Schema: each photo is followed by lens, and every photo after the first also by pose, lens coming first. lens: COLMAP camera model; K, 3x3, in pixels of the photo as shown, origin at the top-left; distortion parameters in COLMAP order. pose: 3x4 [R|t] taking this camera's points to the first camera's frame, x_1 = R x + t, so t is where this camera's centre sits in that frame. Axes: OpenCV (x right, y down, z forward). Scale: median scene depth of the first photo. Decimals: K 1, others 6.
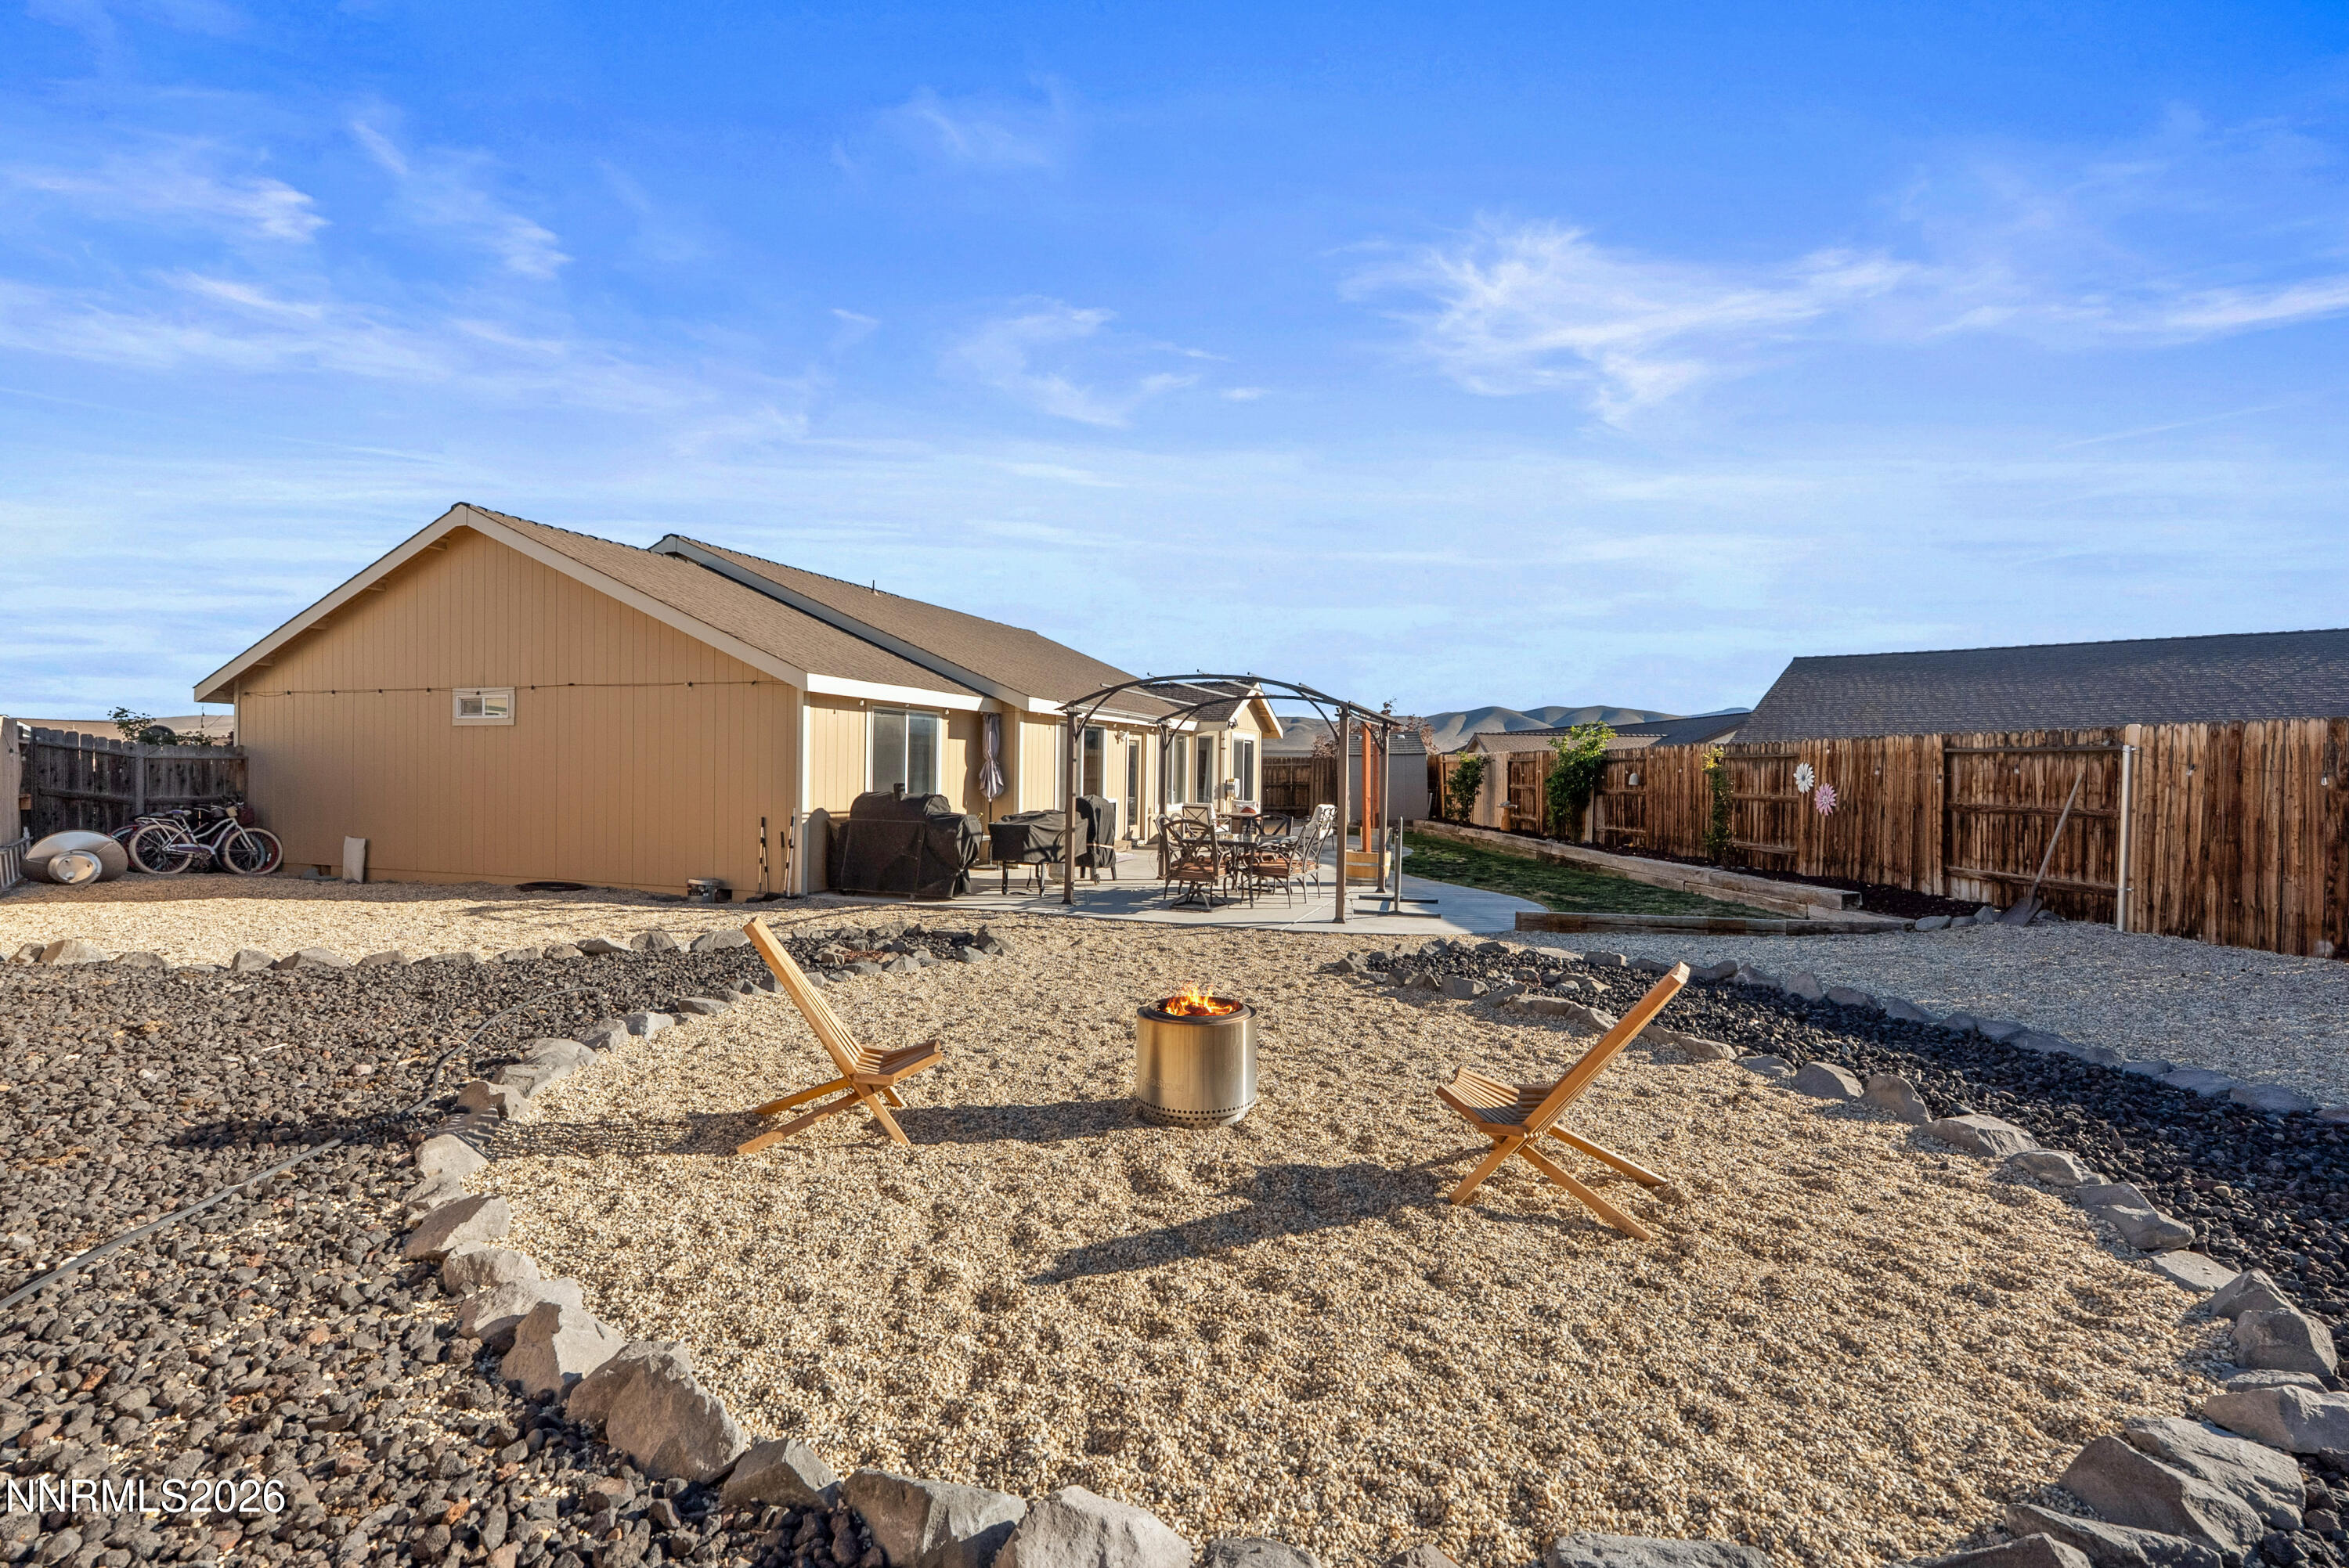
lens RADIAL K [[1075.9, 0, 1182.2], [0, 1075.9, 786.6], [0, 0, 1]] dist [-0.001063, -0.000063]
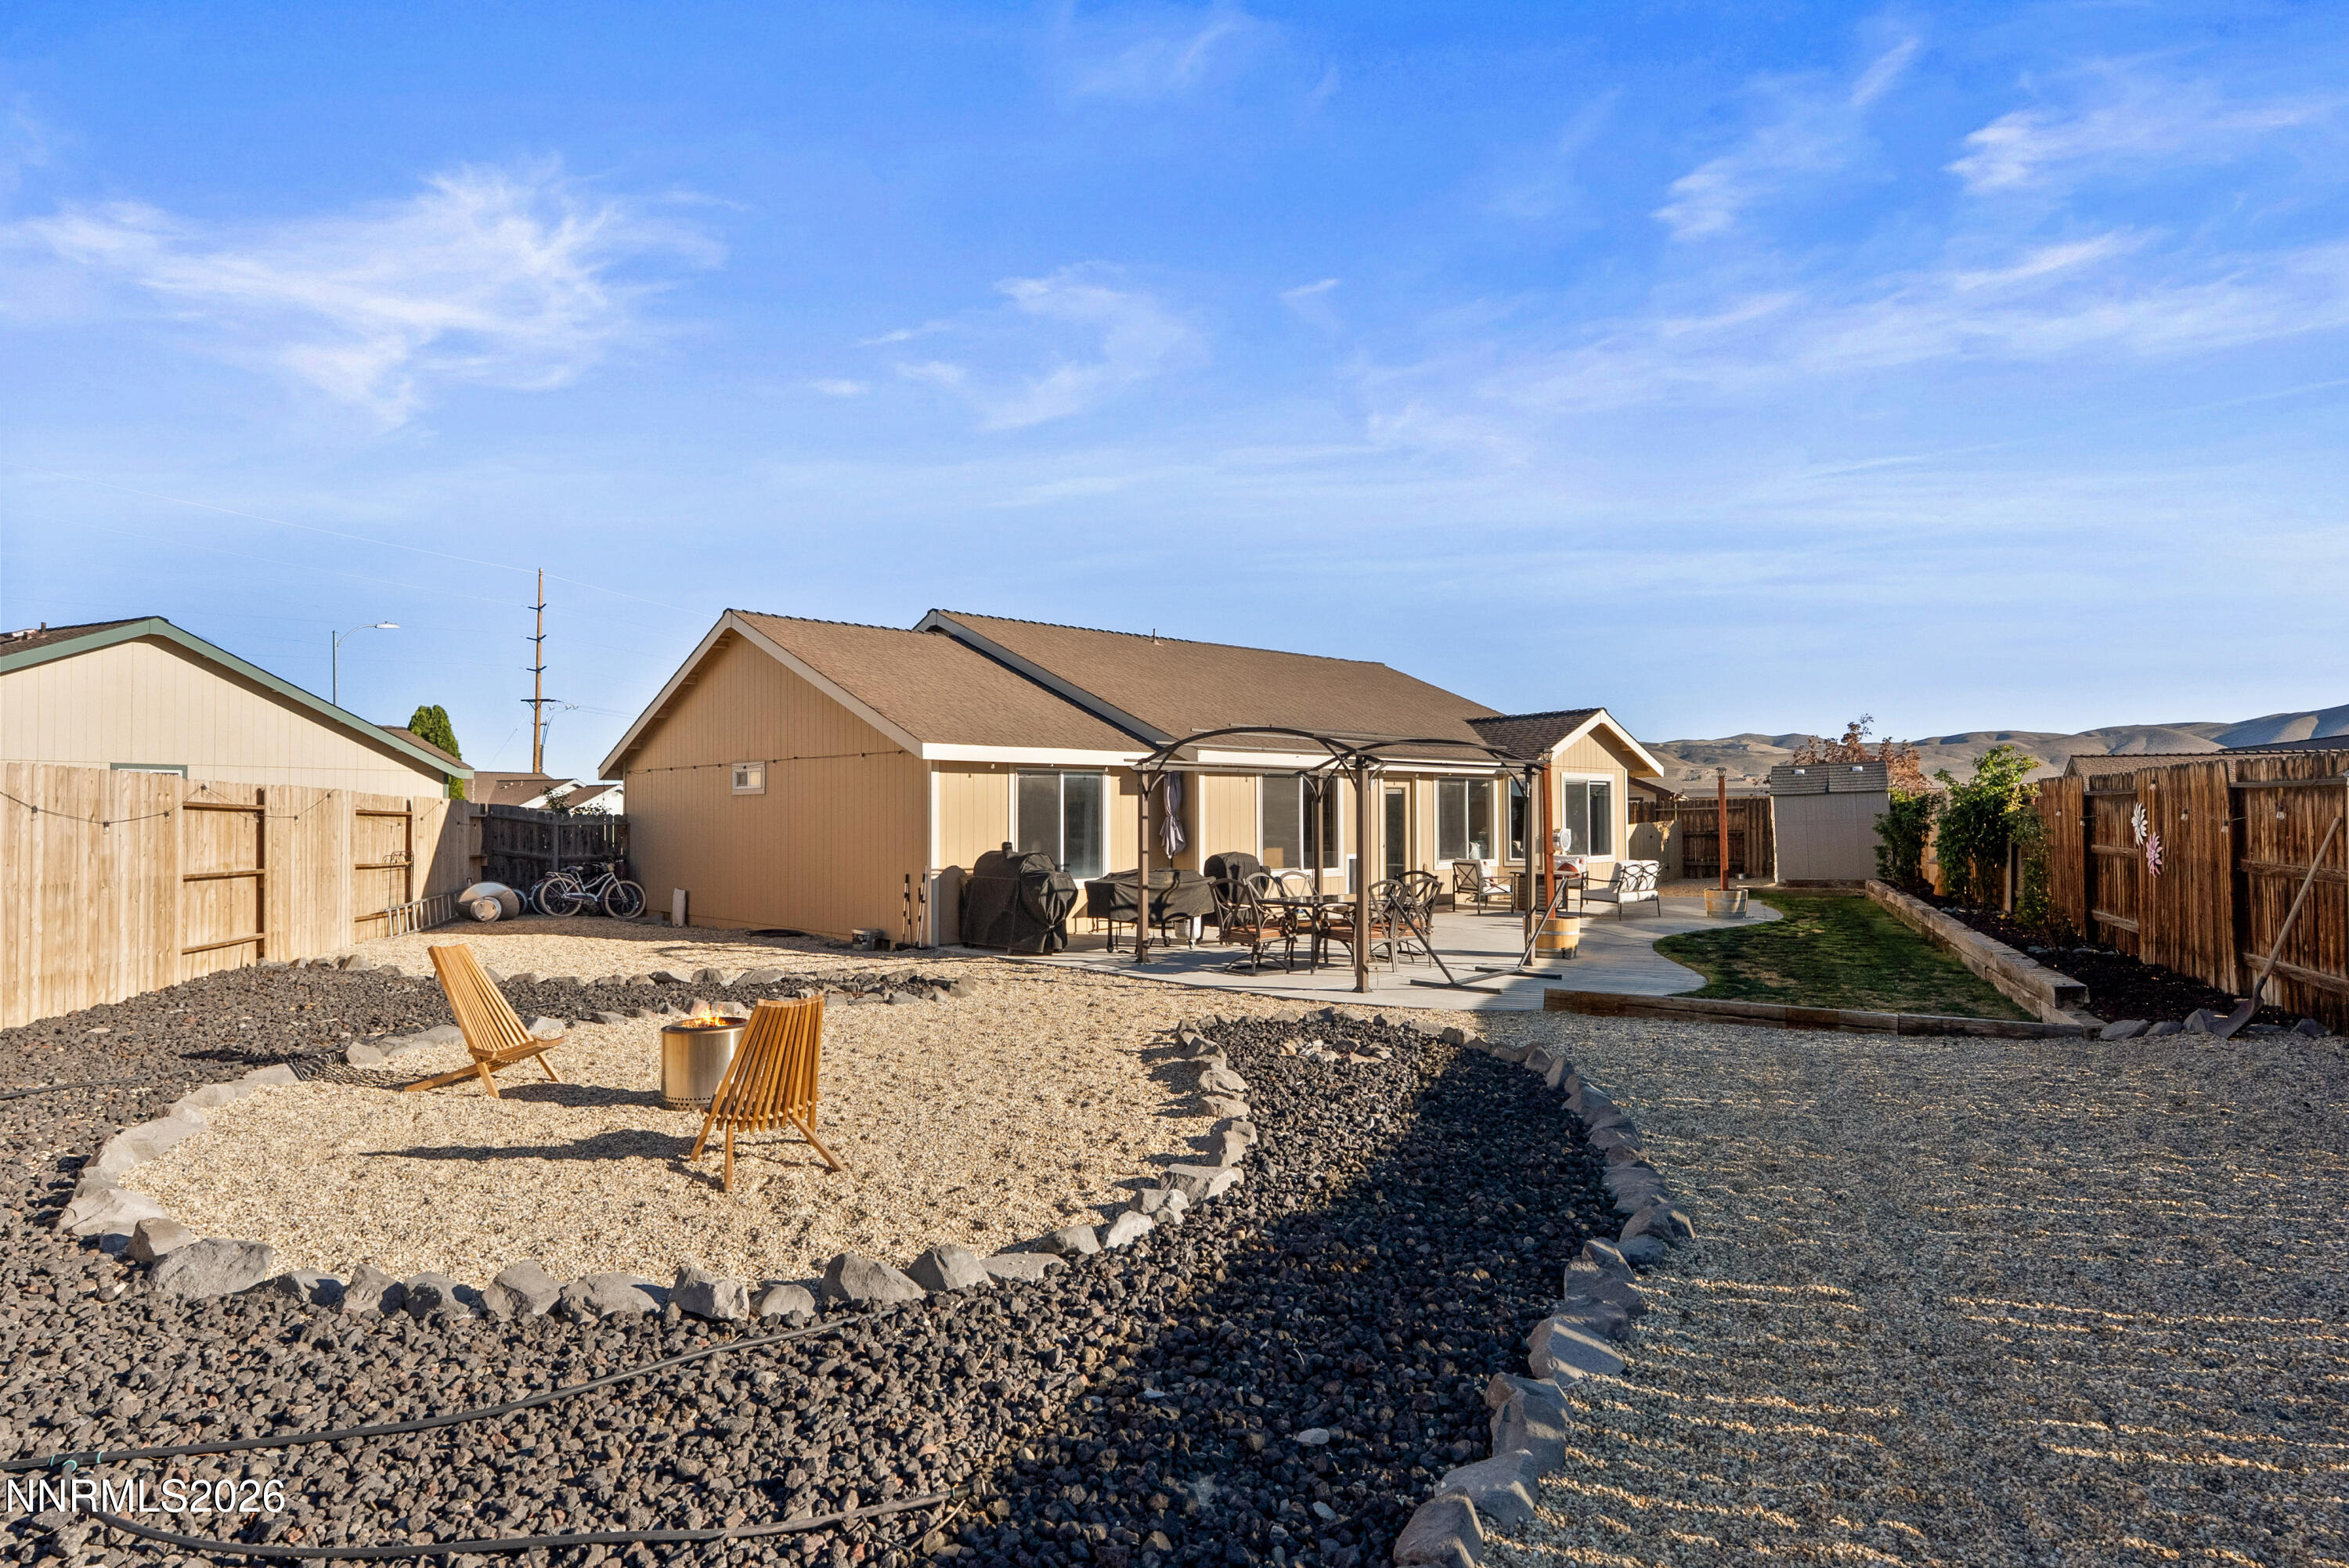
lens RADIAL K [[1307.3, 0, 1174.5], [0, 1307.3, 784.0], [0, 0, 1]] dist [-0.002041, -0.000160]
pose [[0.887893, -0.027069, -0.459253, 0.442041], [0.008696, 0.999077, -0.042075, -0.004635], [0.459967, 0.033364, 0.887309, -0.058541]]
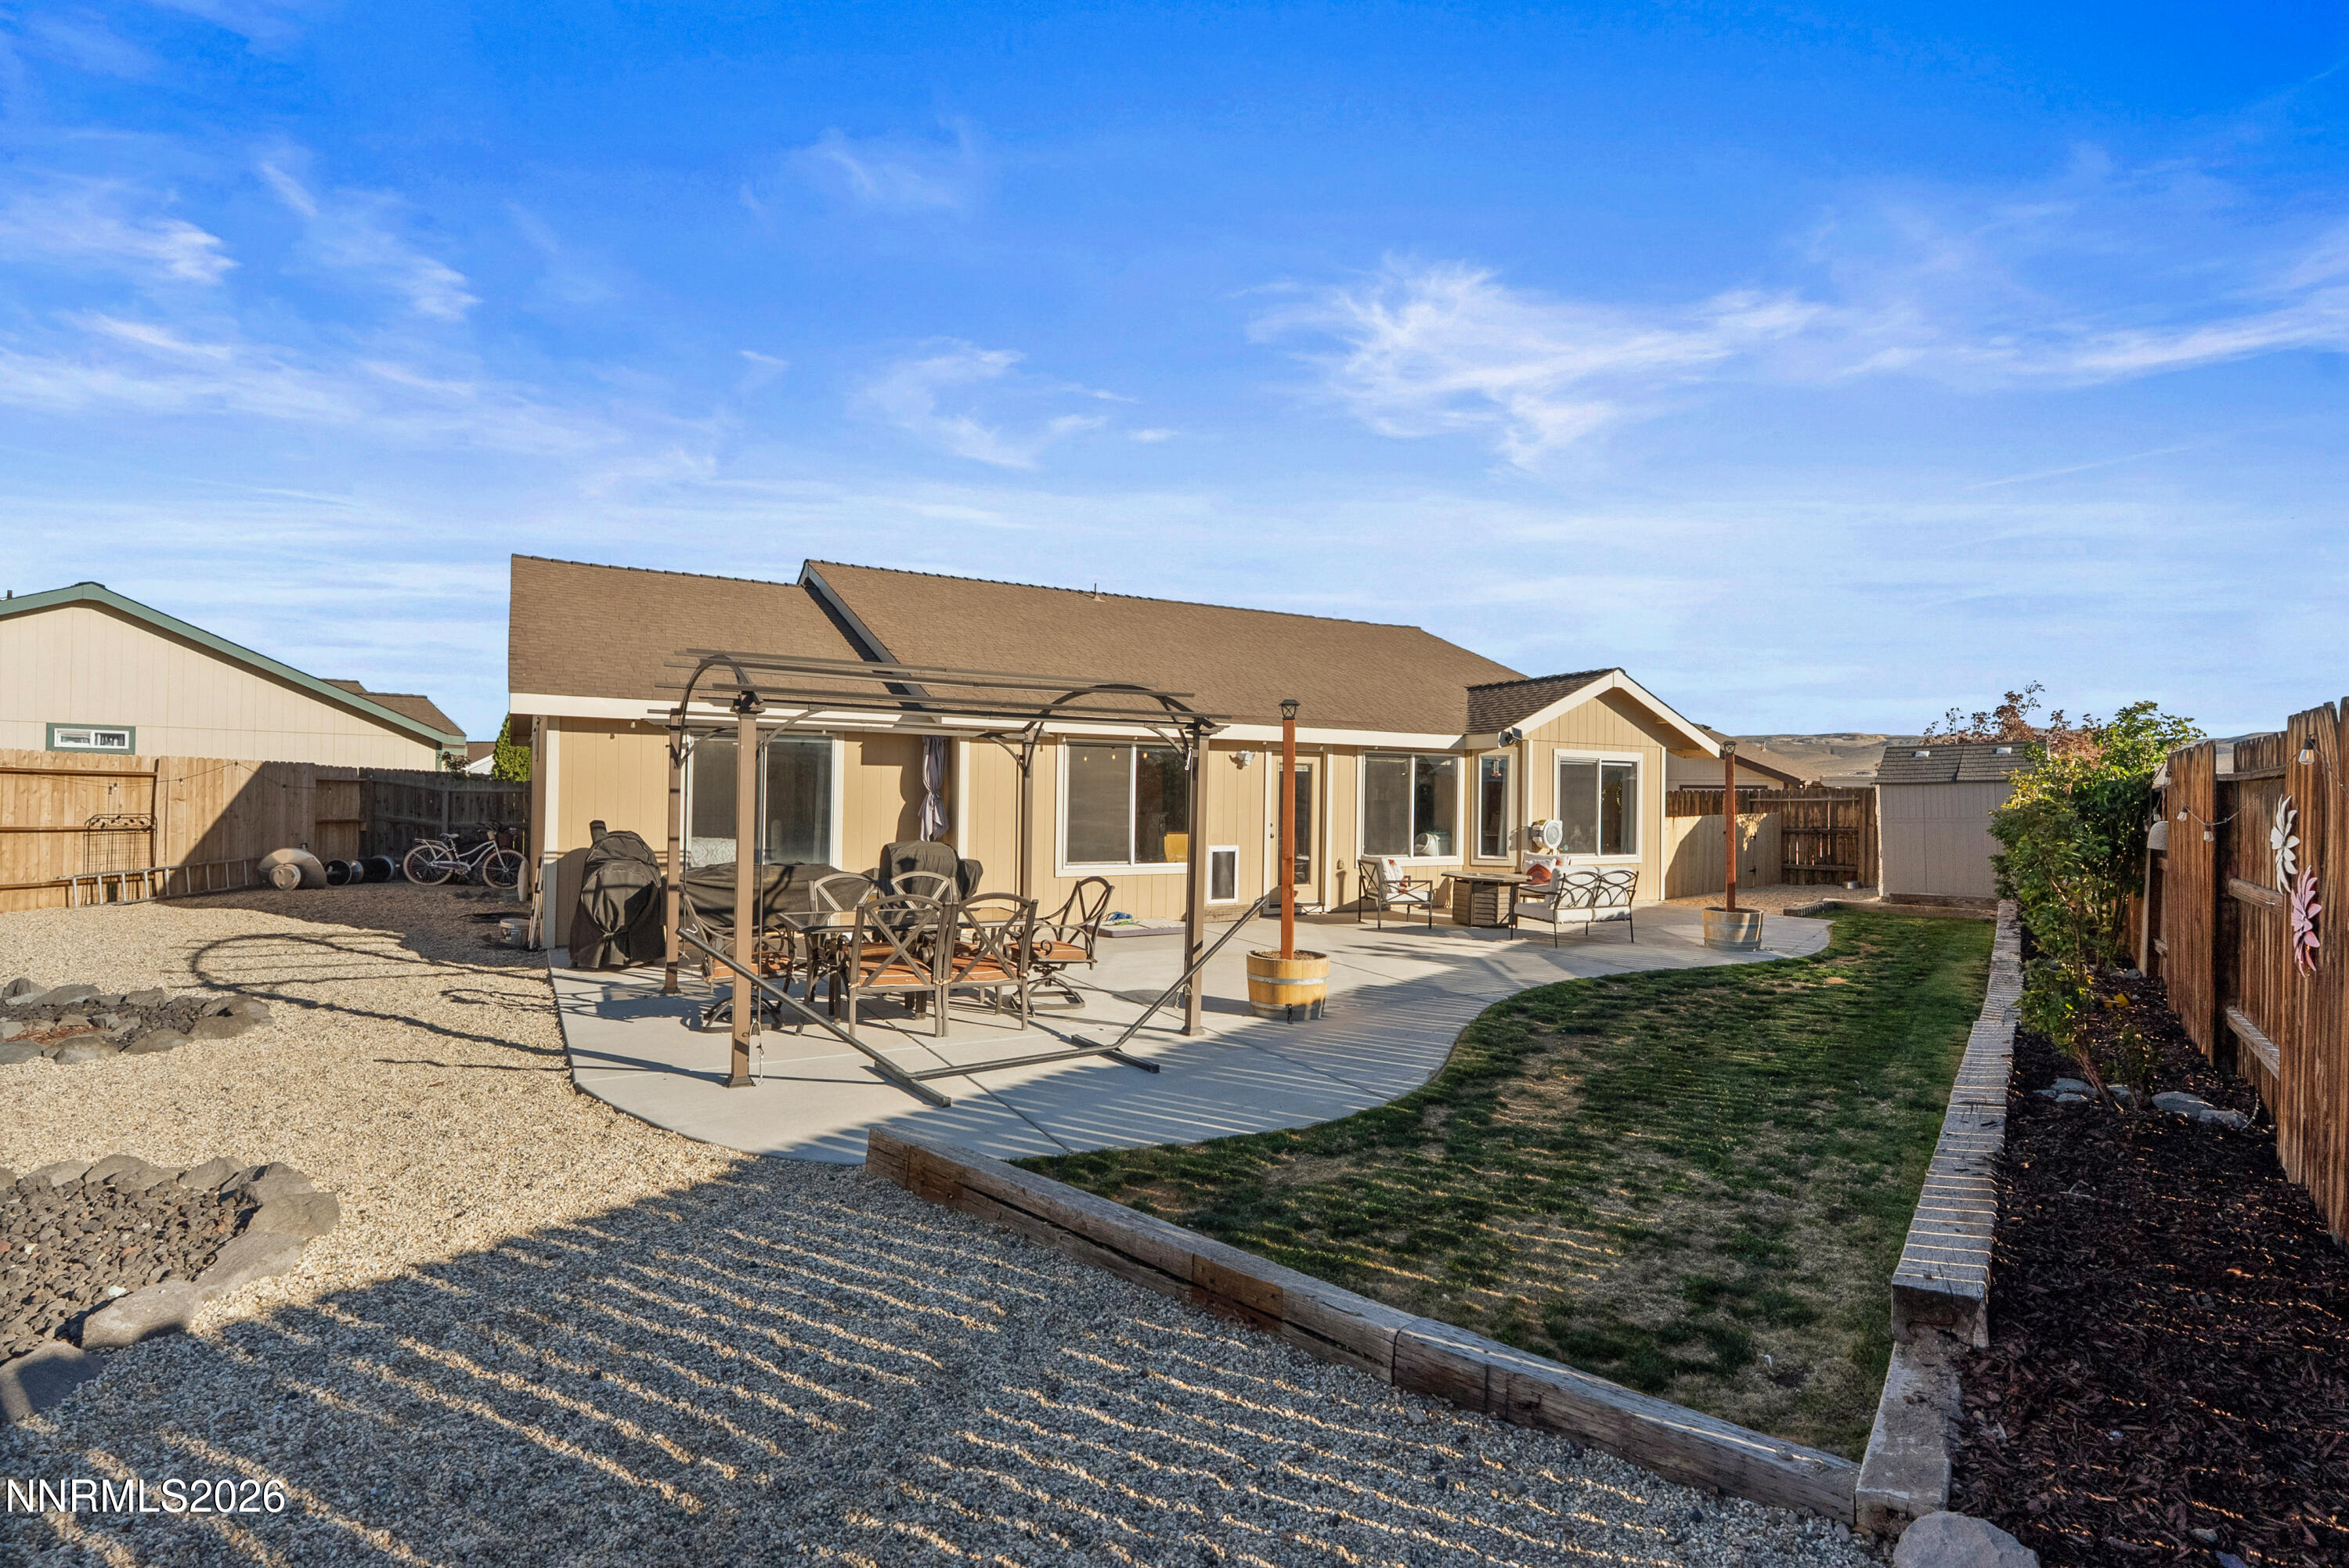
lens RADIAL K [[1133.7, 0, 1187.8], [0, 1133.7, 787.8], [0, 0, 1]] dist [-0.002703, -0.000477]
pose [[0.757110, -0.004196, -0.653274, 0.595802], [-0.015685, 0.999574, -0.024598, -0.012930], [0.653099, 0.028869, 0.756722, 0.599688]]
